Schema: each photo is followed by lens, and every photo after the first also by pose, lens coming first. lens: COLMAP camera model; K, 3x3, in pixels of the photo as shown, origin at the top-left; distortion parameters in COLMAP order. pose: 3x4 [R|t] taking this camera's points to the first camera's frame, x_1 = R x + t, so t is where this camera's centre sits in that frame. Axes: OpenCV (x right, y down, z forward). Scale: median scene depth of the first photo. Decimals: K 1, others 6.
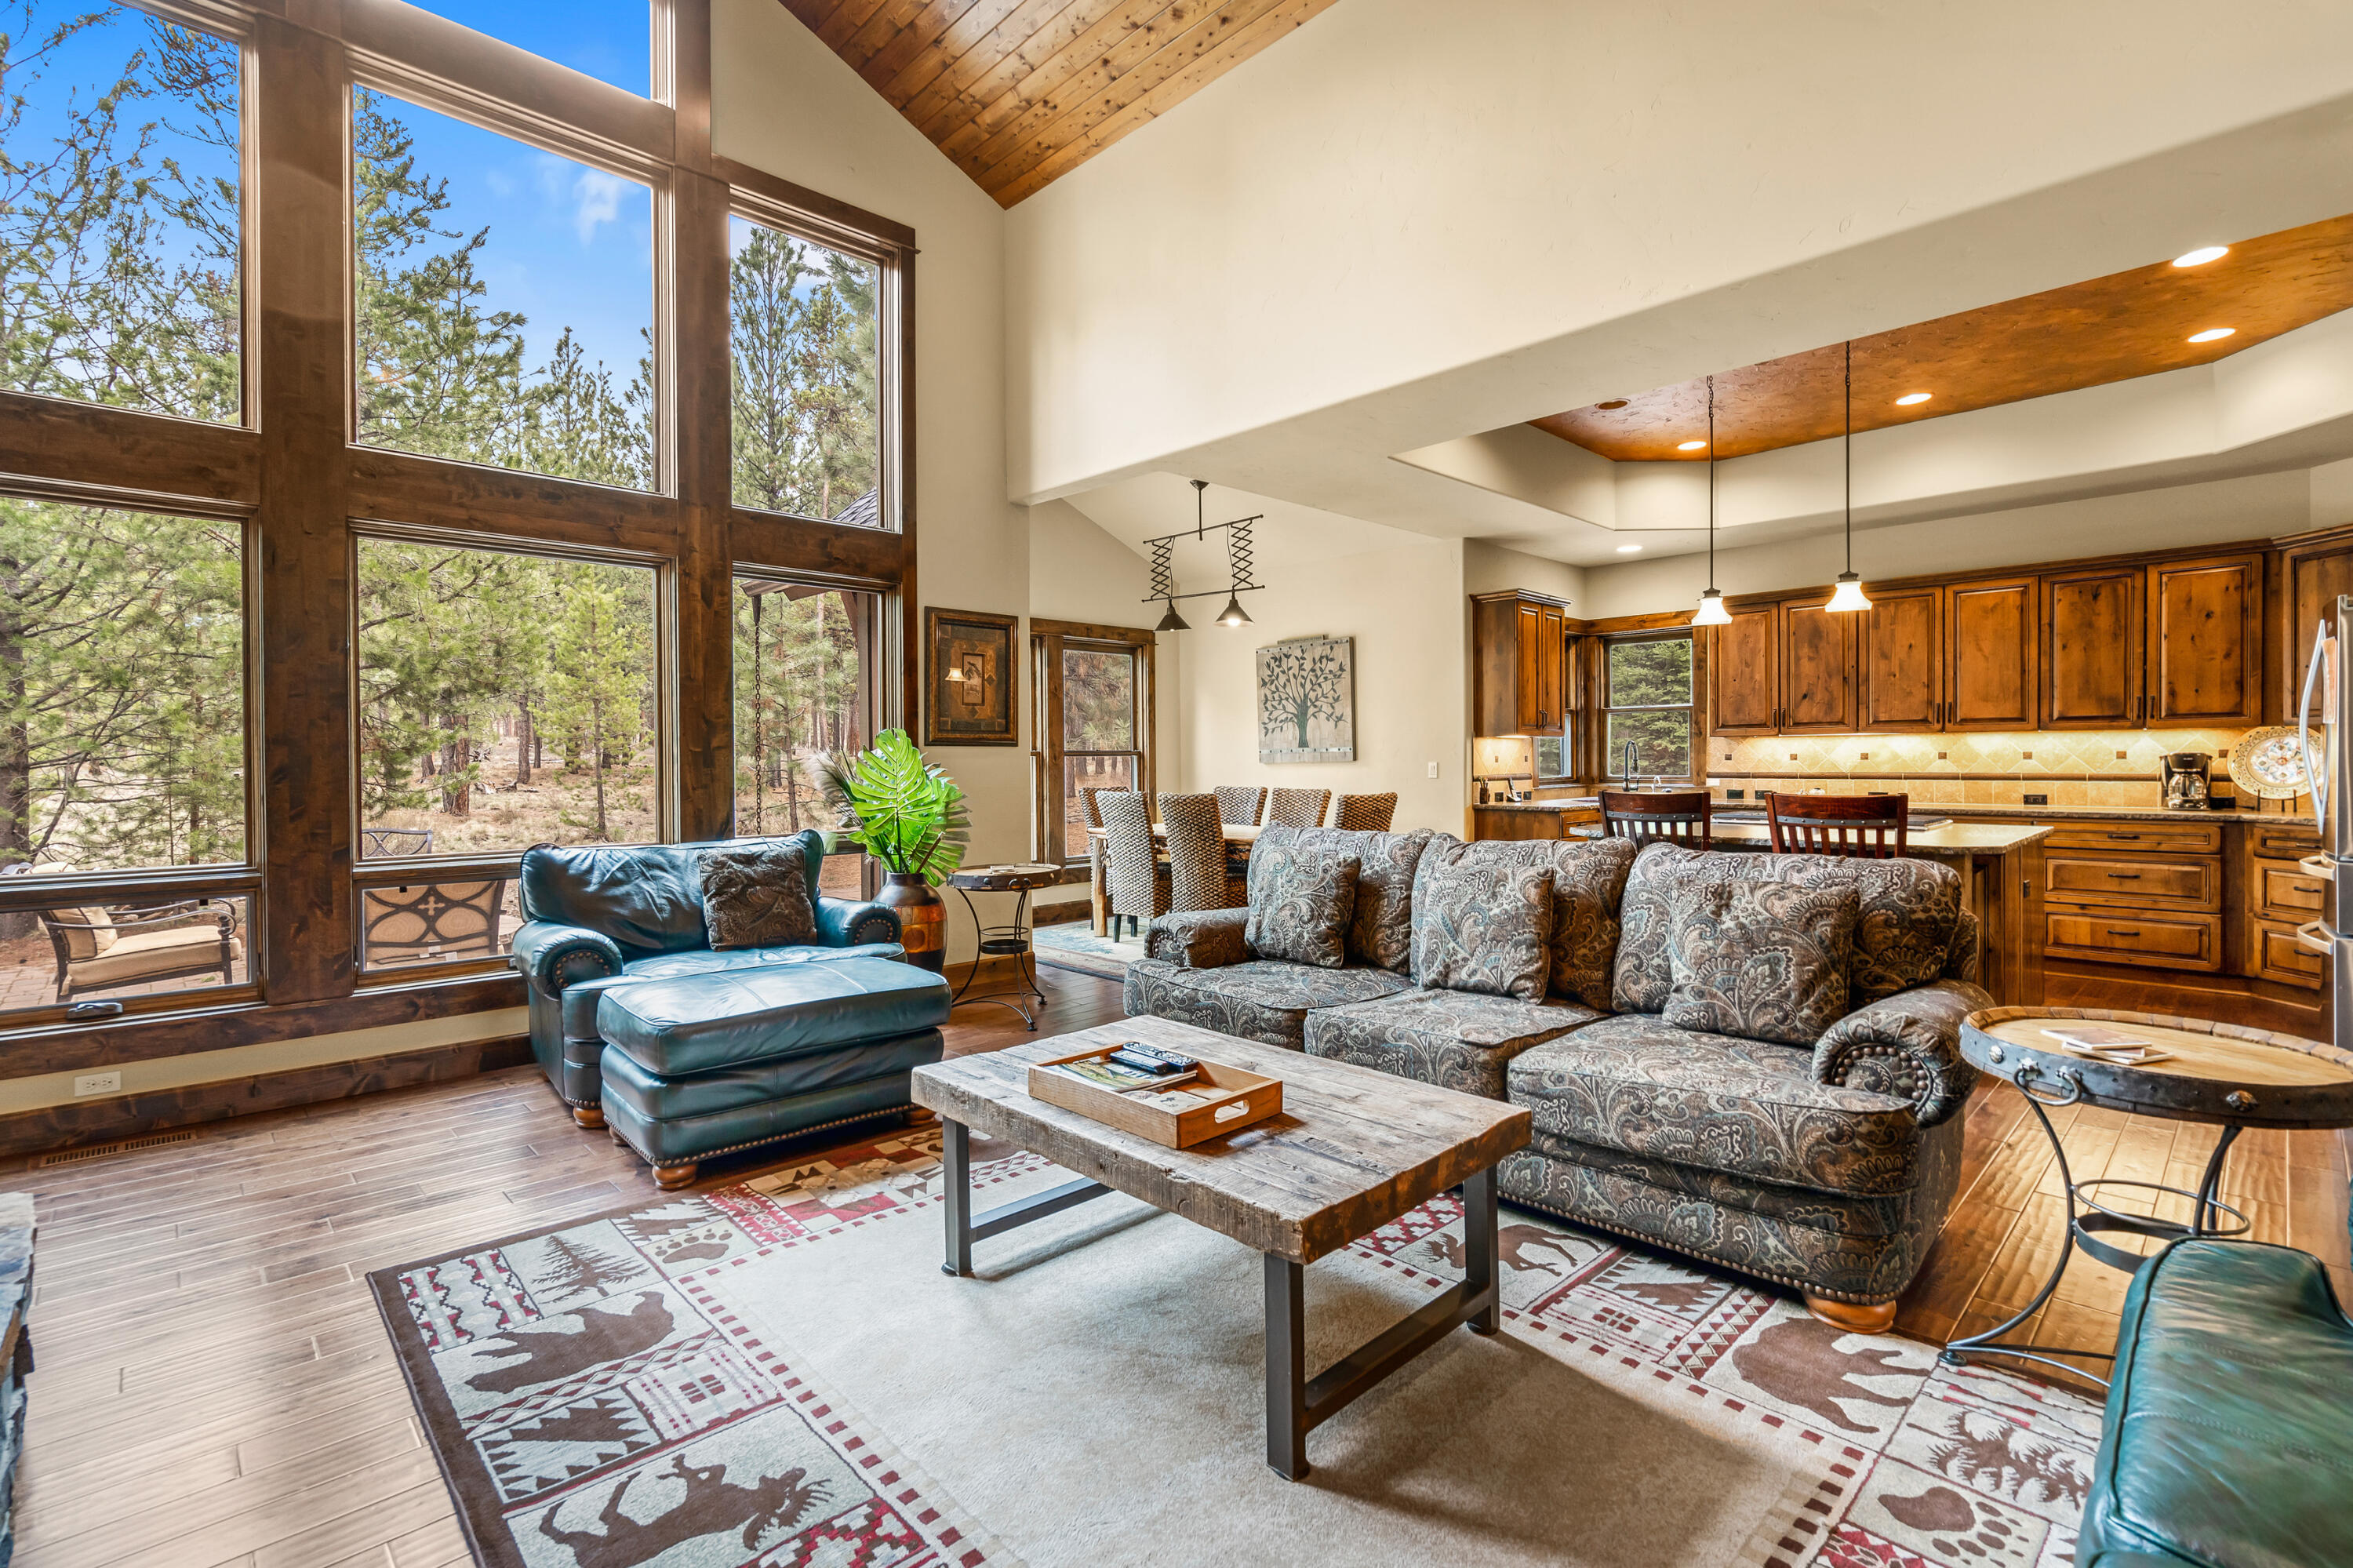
lens RADIAL K [[1070.2, 0, 1166.7], [0, 1070.2, 769.1], [0, 0, 1]] dist [-0.006878, 0.001754]
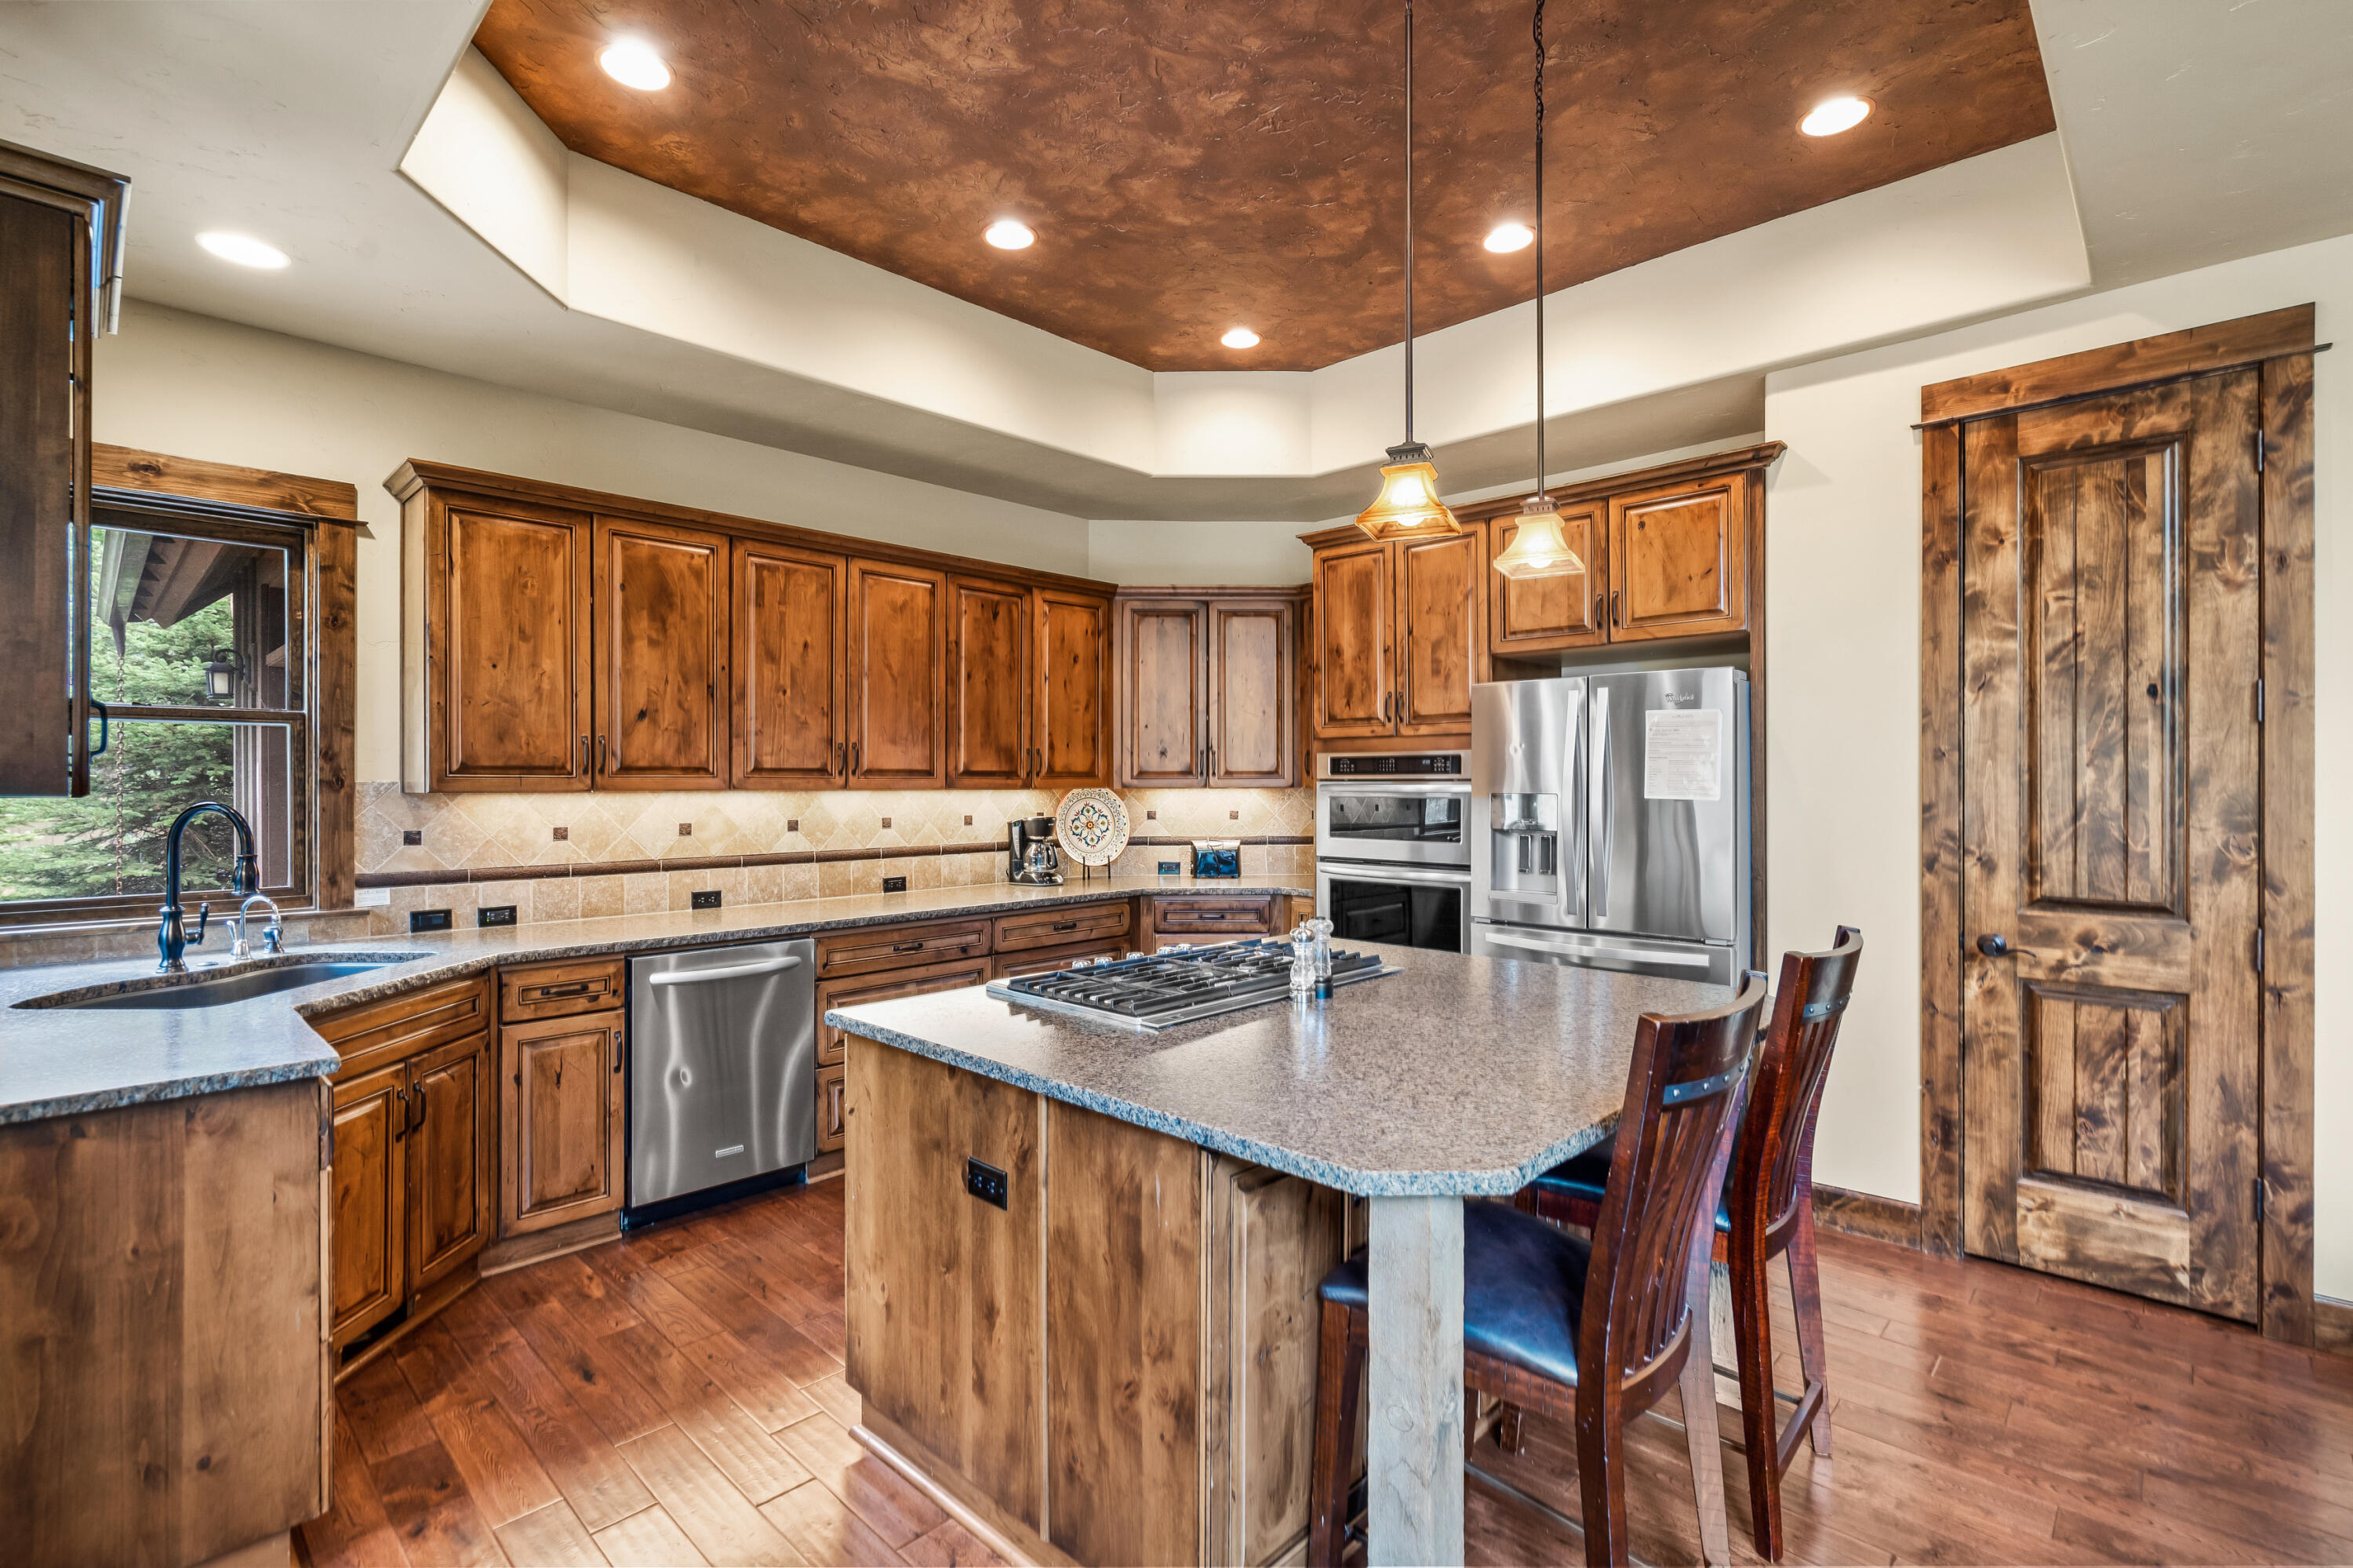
lens RADIAL K [[1070.2, 0, 1166.6], [0, 1070.2, 784.1], [0, 0, 1]] dist [-0.006878, 0.001754]
pose [[-0.034733, 0.007162, 0.999371, 0.106324], [0.012038, 0.999905, -0.006747, -0.037085], [-0.999324, 0.011796, -0.034816, 0.987770]]
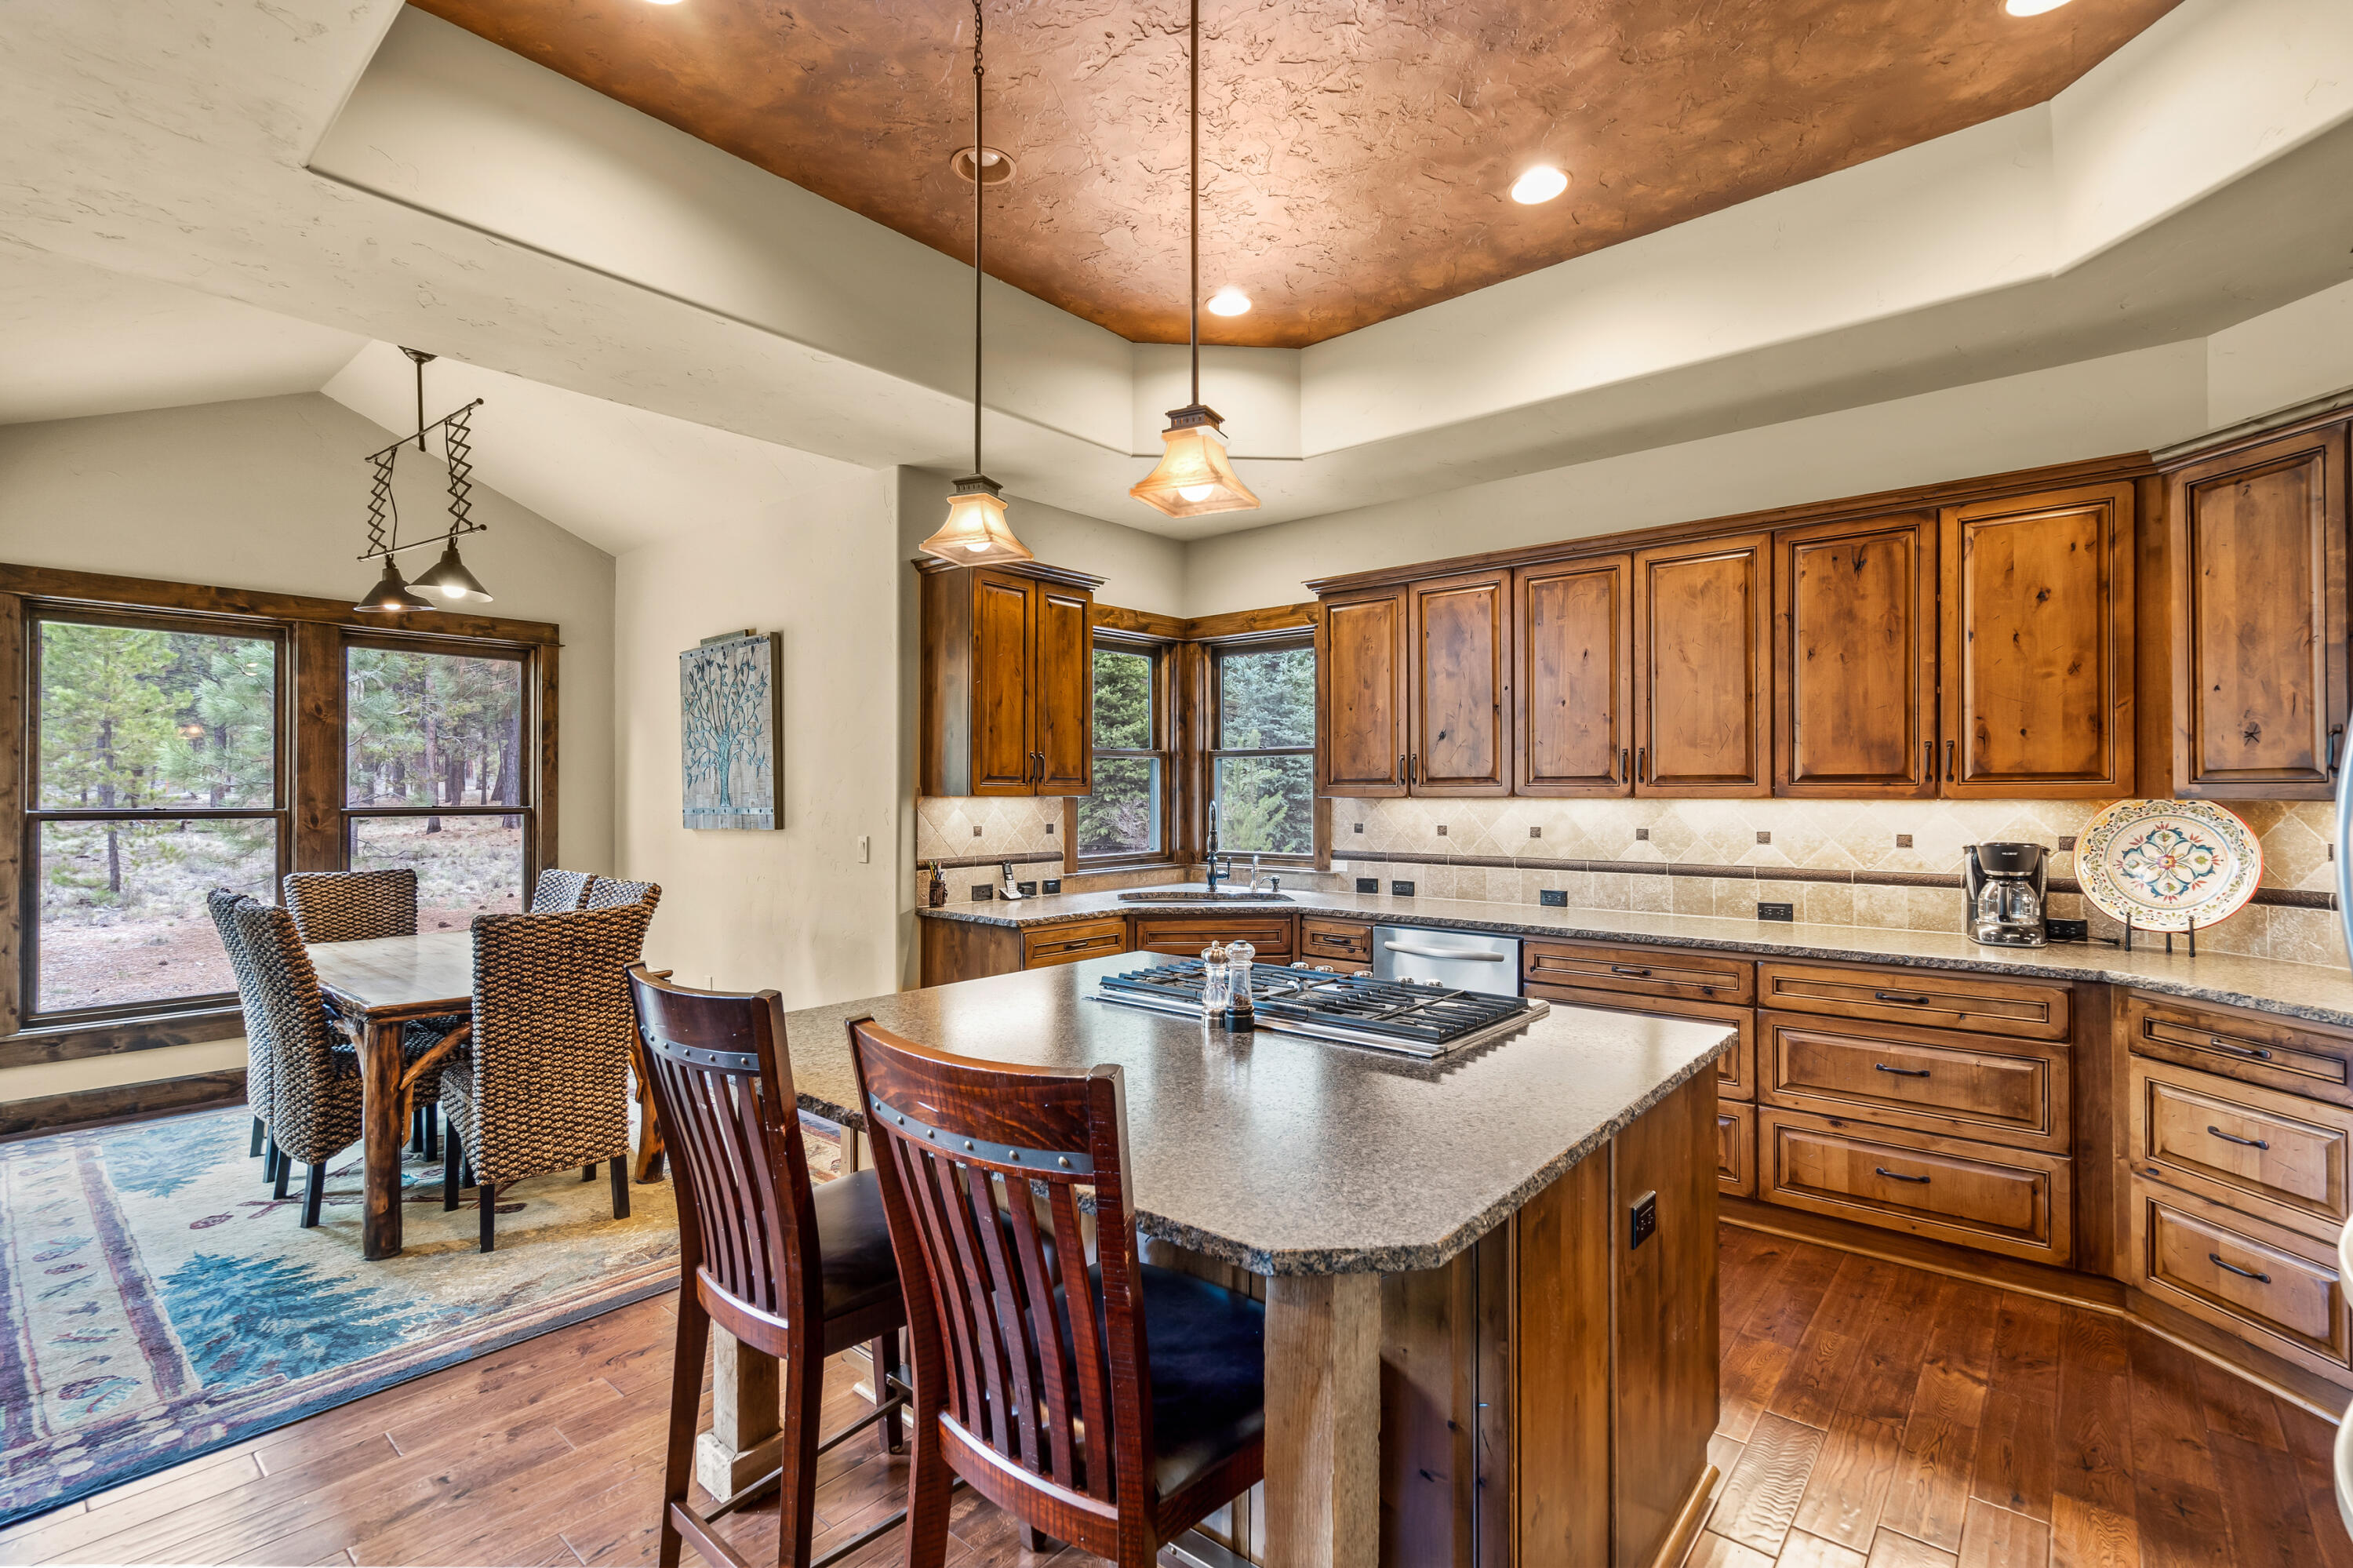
lens RADIAL K [[1070.2, 0, 1169.0], [0, 1070.2, 786.4], [0, 0, 1]] dist [-0.006878, 0.001754]
pose [[0.995187, 0.008182, 0.097657, 0.488309], [-0.006496, 0.999825, -0.017569, -0.033887], [-0.097783, 0.016850, 0.995065, 0.510248]]
